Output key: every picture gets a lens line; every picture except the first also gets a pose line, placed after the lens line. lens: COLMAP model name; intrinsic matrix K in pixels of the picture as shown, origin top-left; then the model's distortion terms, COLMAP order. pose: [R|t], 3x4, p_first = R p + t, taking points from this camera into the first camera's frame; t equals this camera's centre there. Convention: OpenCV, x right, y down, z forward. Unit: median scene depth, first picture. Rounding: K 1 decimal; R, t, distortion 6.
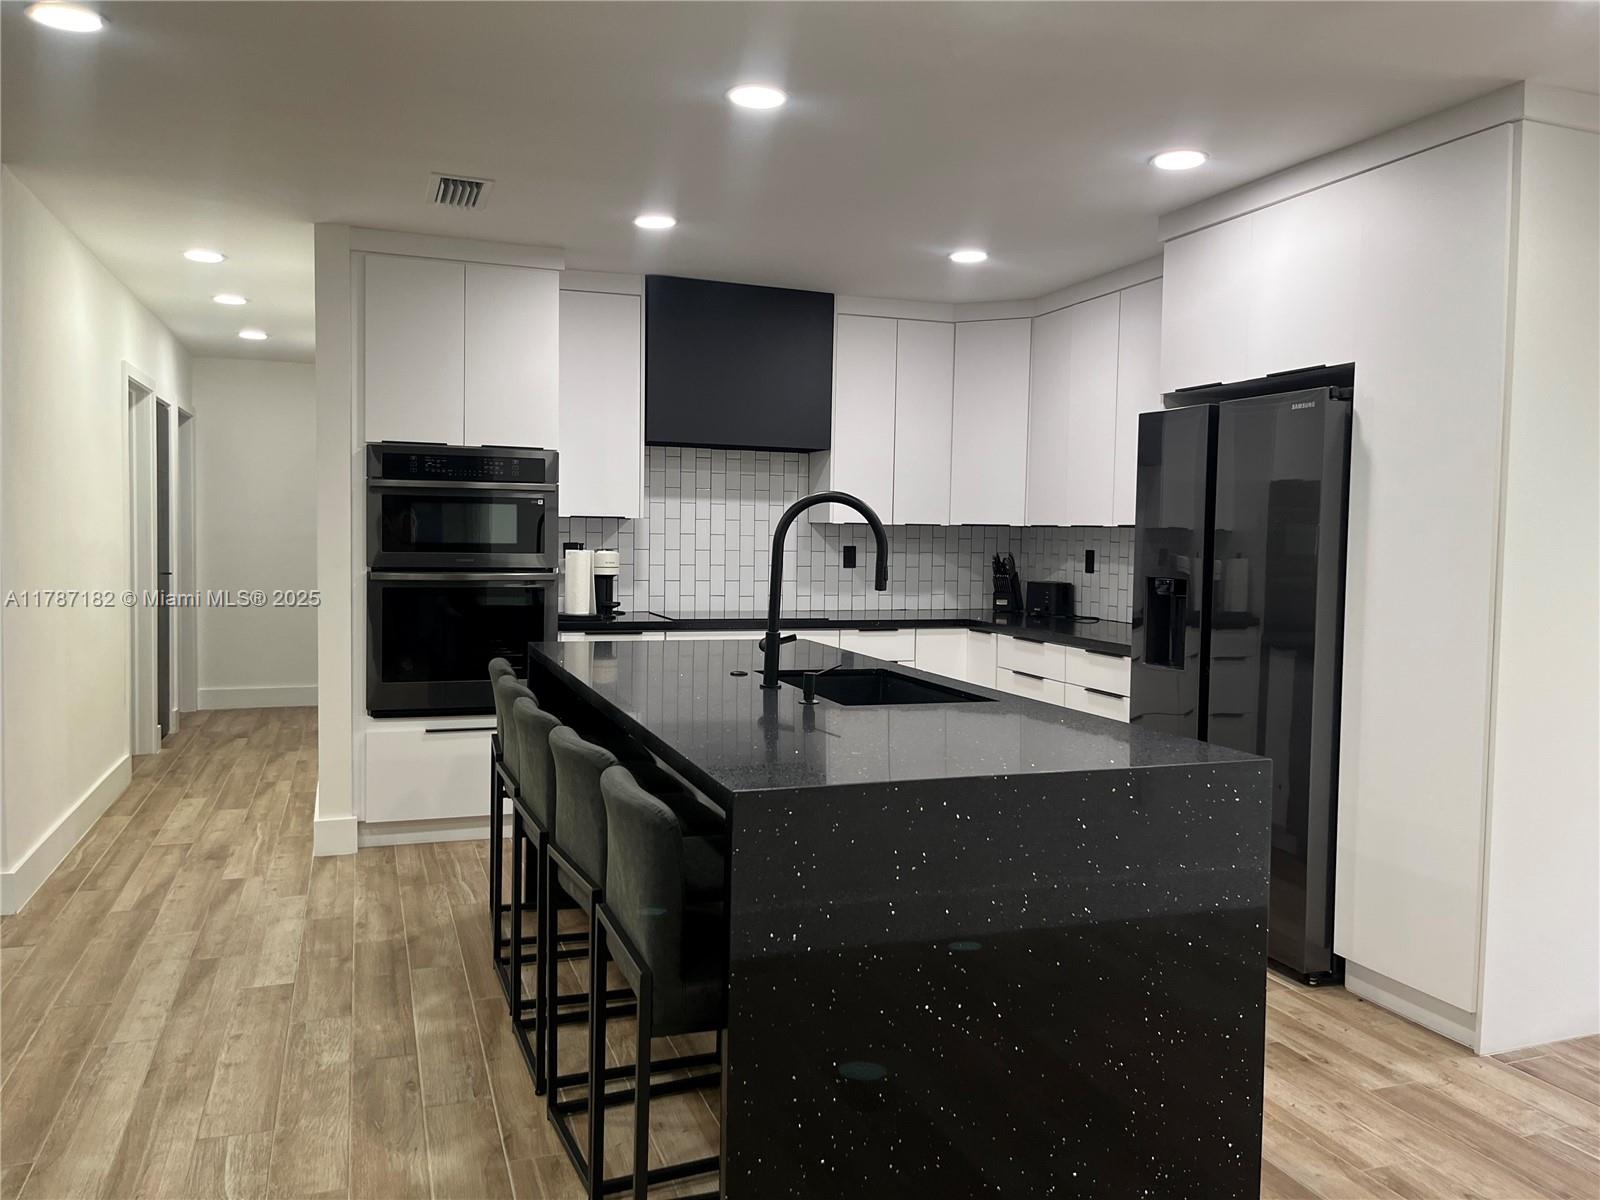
lens RADIAL K [[1210.3, 0, 820.7], [0, 1210.3, 582.0], [0, 0, 1]] dist [0.075027, -0.112169]
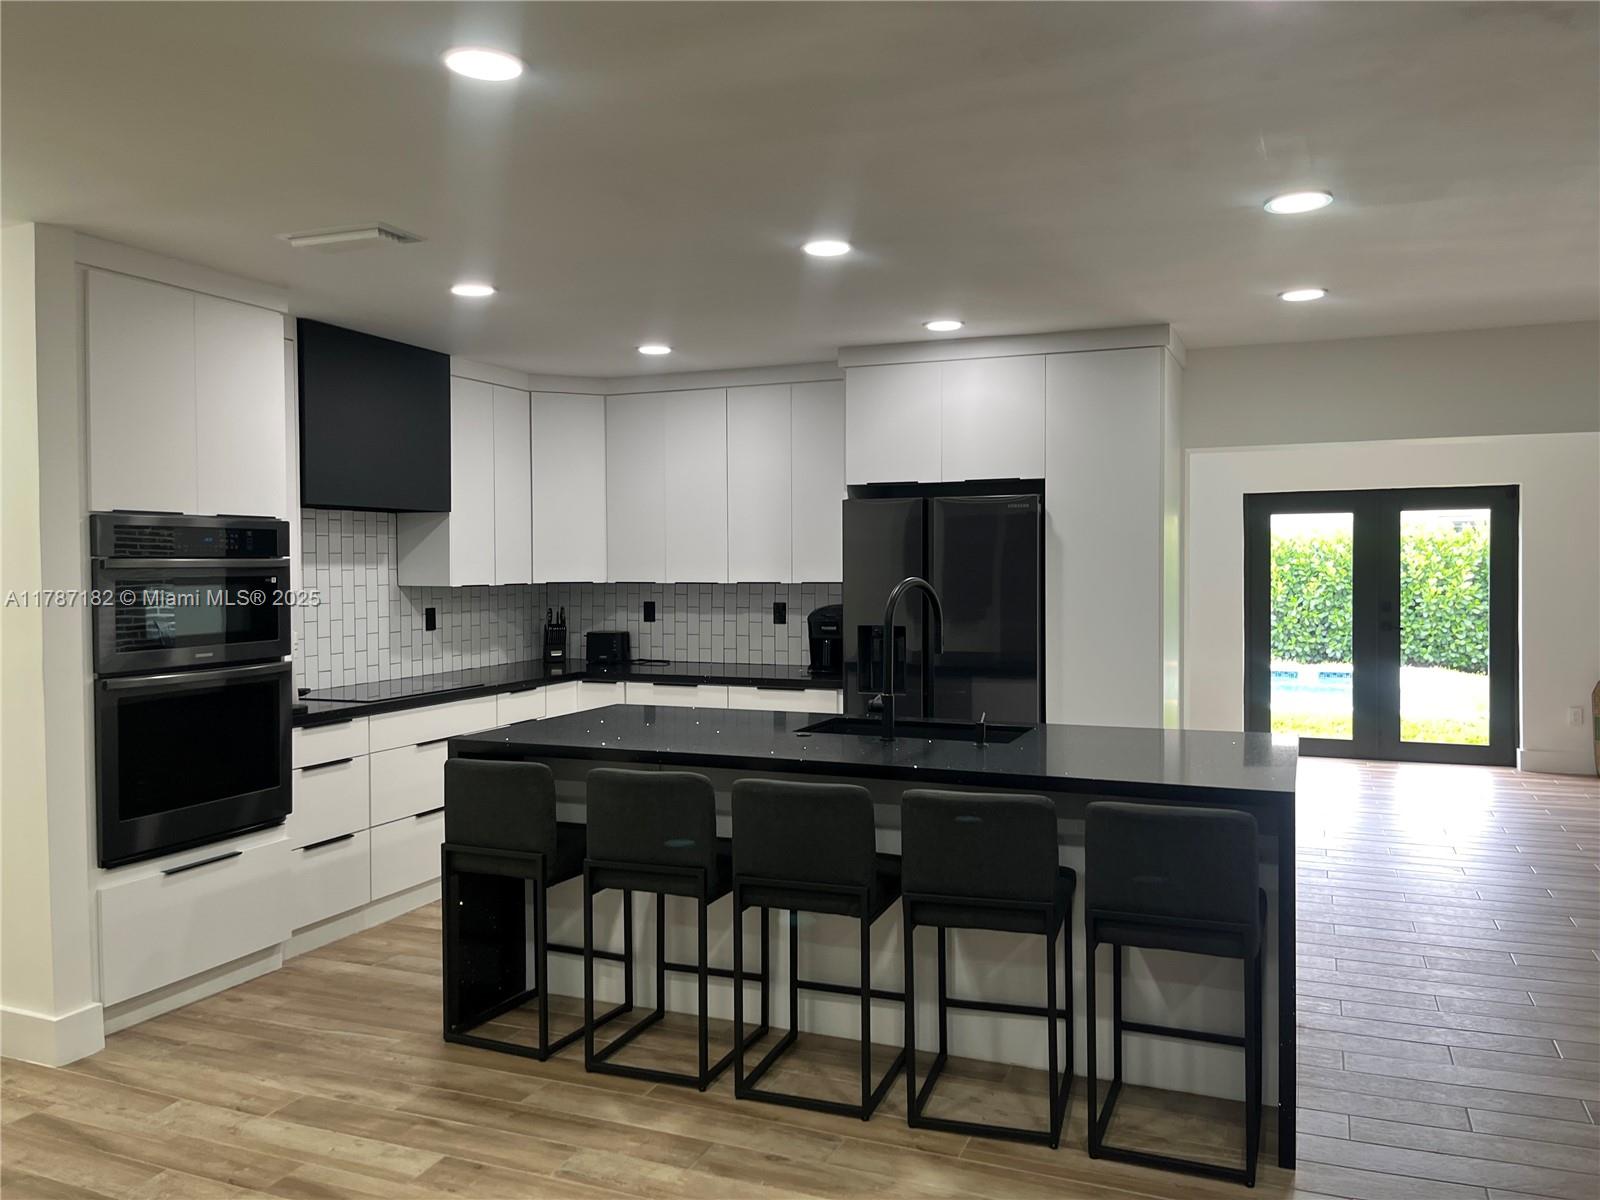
lens RADIAL K [[1210.3, 0, 820.7], [0, 1210.3, 582.0], [0, 0, 1]] dist [0.075027, -0.112169]
pose [[0.673379, -0.034819, 0.738477, -0.607709], [0.047171, 0.998878, 0.004084, -0.049885], [-0.737791, 0.032085, 0.674267, 0.138685]]
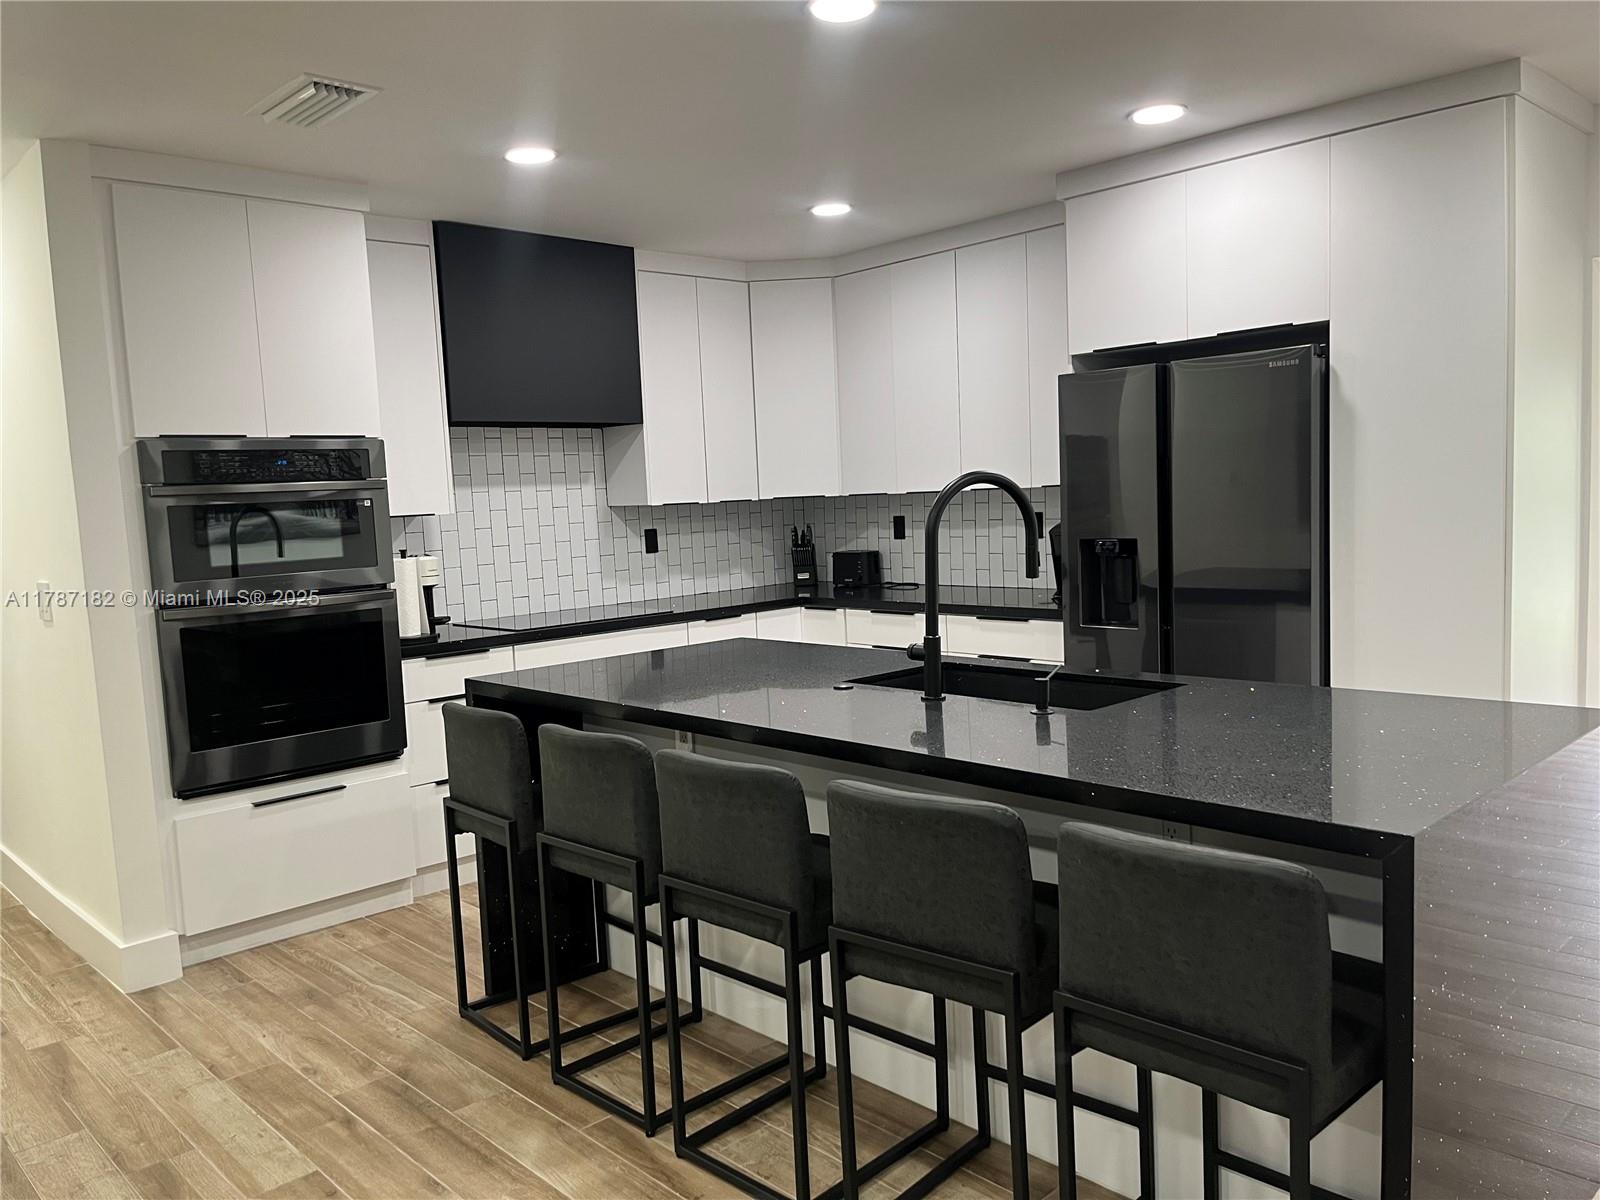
lens RADIAL K [[1214.8, 0, 800.0], [0, 1214.8, 600.0], [0, 0, 1]] dist [0.075247, -0.104889]
pose [[0.918817, -0.094840, 0.383120, -0.285650], [0.078139, 0.995197, 0.058961, -0.027279], [-0.386872, -0.024238, 0.921815, 0.140249]]
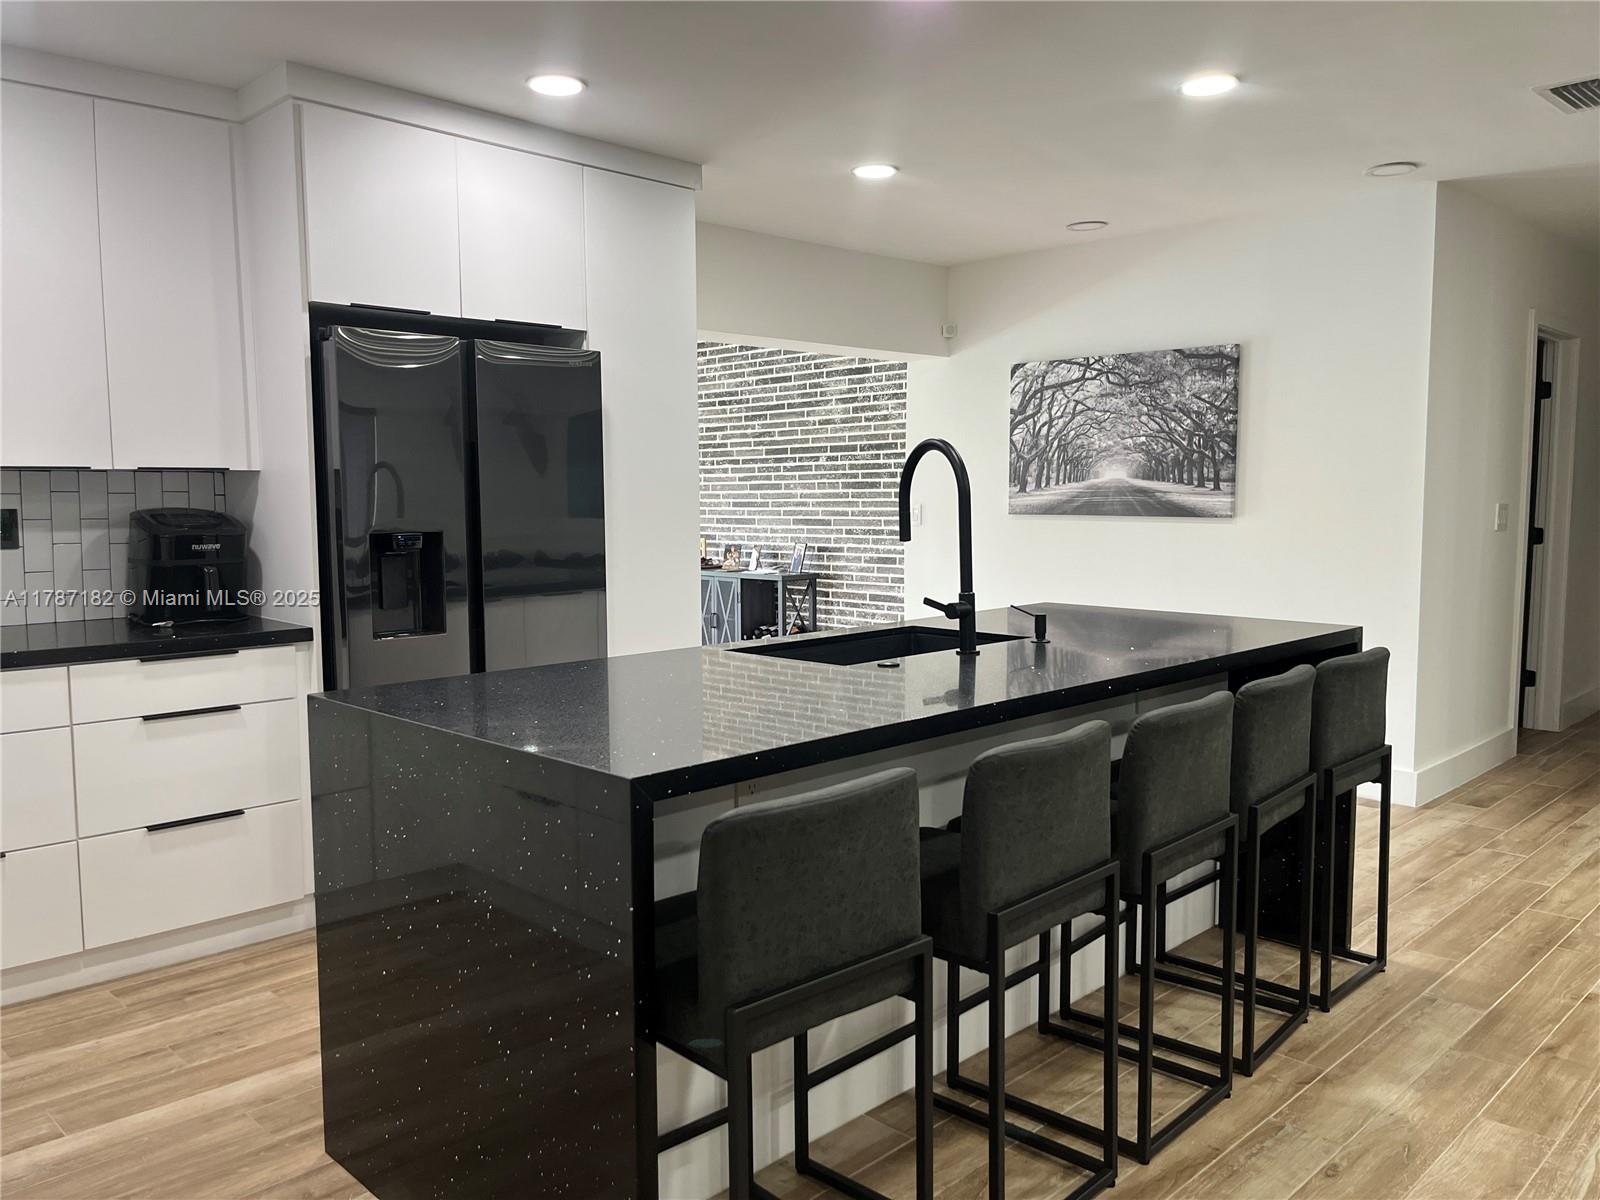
lens RADIAL K [[1206.0, 0, 783.6], [0, 1206.0, 598.6], [0, 0, 1]] dist [0.055044, -0.098832]
pose [[-0.402512, -0.096794, 0.910283, -0.500659], [0.035818, 0.991967, 0.121318, -0.042453], [-0.914714, 0.081436, -0.395811, 0.918886]]
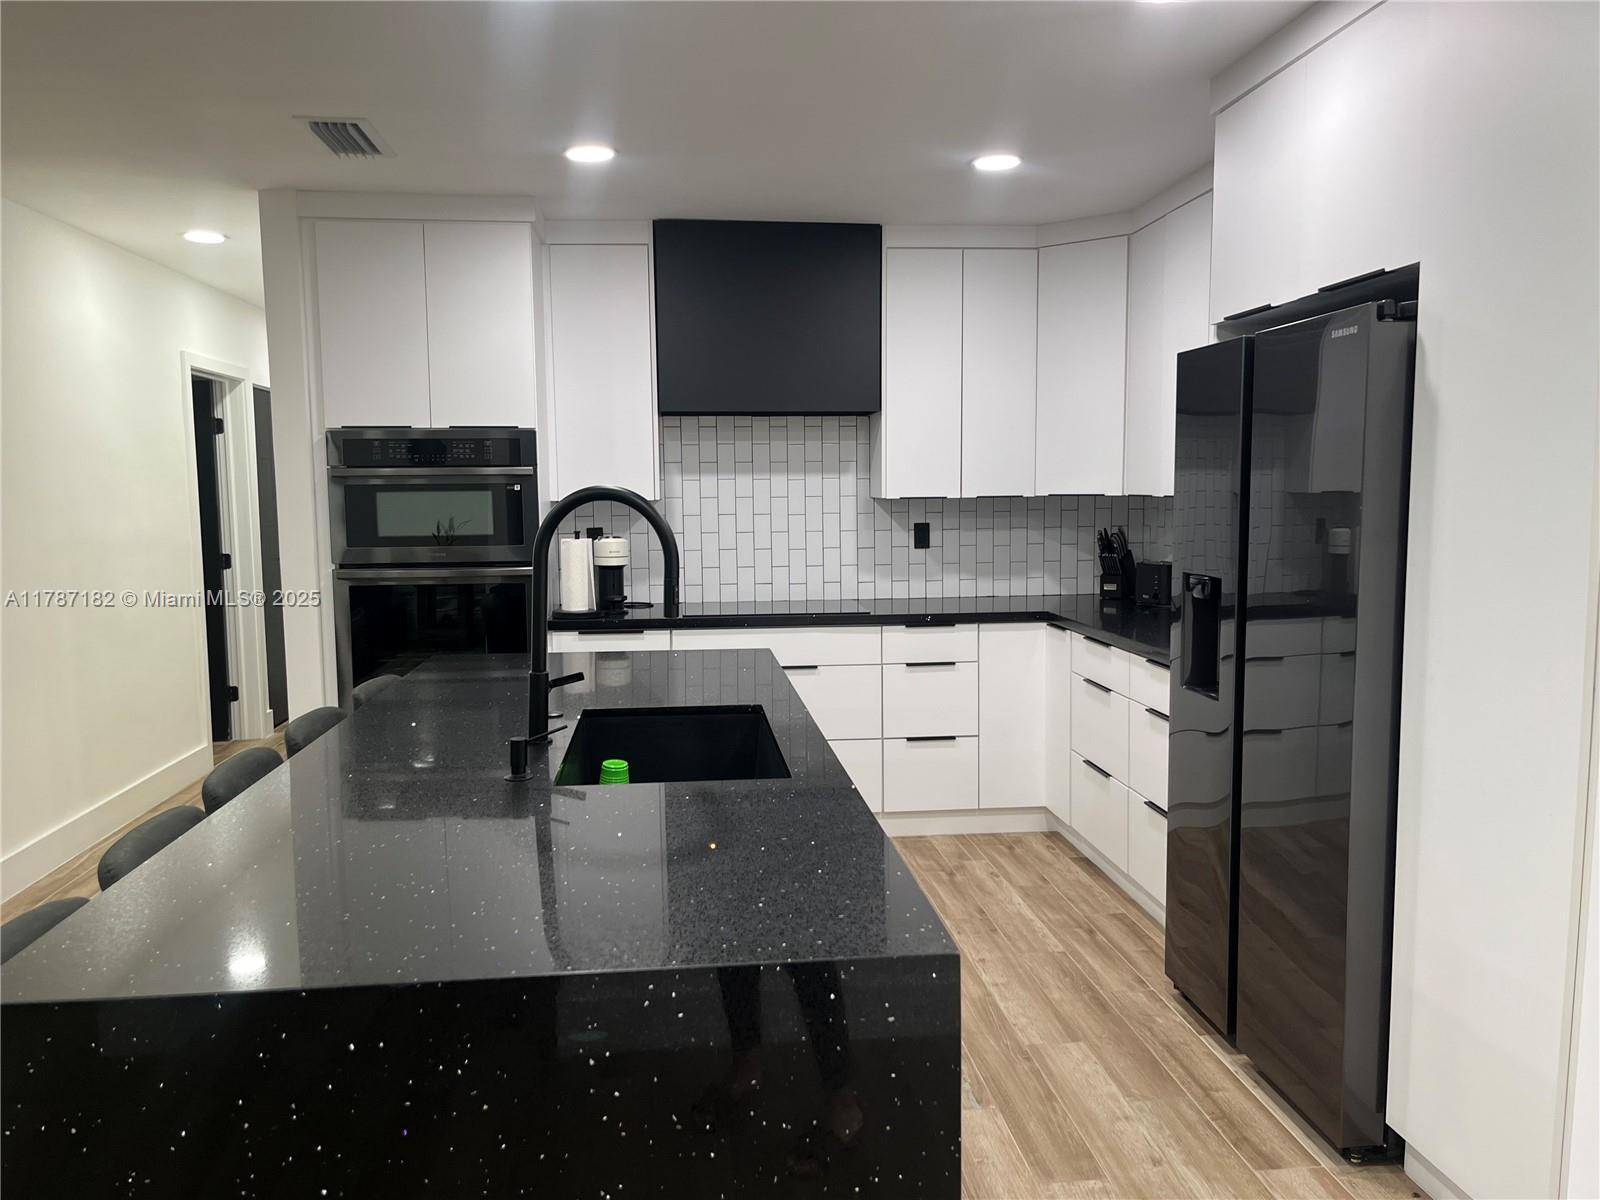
lens RADIAL K [[1214.8, 0, 800.0], [0, 1214.8, 600.0], [0, 0, 1]] dist [0.075247, -0.104889]
pose [[0.967709, -0.003526, -0.252046, 0.196380], [0.016734, 0.998595, 0.050280, -0.025056], [0.251515, -0.052874, 0.966408, 0.182913]]
